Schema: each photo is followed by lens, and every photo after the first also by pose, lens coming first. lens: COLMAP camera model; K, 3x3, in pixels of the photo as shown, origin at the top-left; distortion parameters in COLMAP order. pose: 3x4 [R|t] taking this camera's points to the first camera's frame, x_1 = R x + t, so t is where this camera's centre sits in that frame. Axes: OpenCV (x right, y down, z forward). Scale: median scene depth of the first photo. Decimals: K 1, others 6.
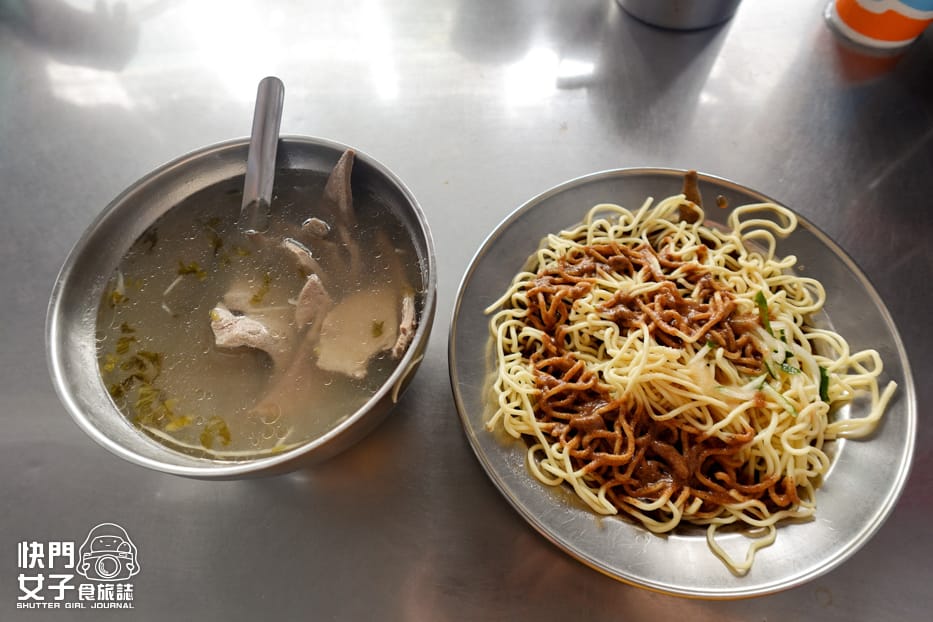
lens RADIAL K [[540.0, 0, 466.5], [0, 540.0, 311.0], [0, 0, 1]] dist [0.000365, 0.000137]
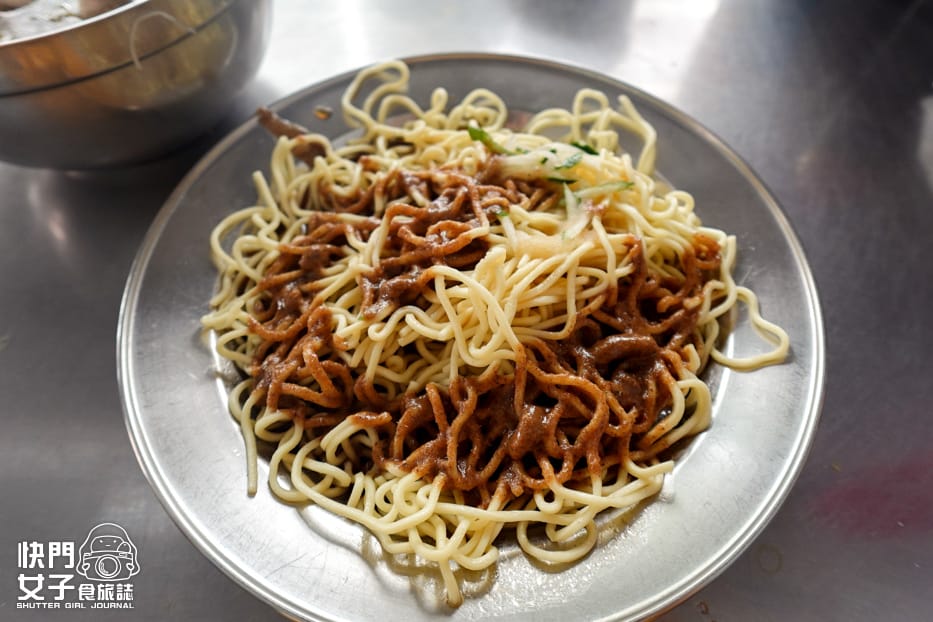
lens RADIAL K [[519.6, 0, 466.5], [0, 519.6, 311.0], [0, 0, 1]] dist [-0.044544, -0.000027]
pose [[0.426864, -0.763370, 0.484822, 0.019654], [0.808084, 0.562649, 0.174429, -0.019039], [-0.405939, 0.317319, 0.857043, 0.480424]]
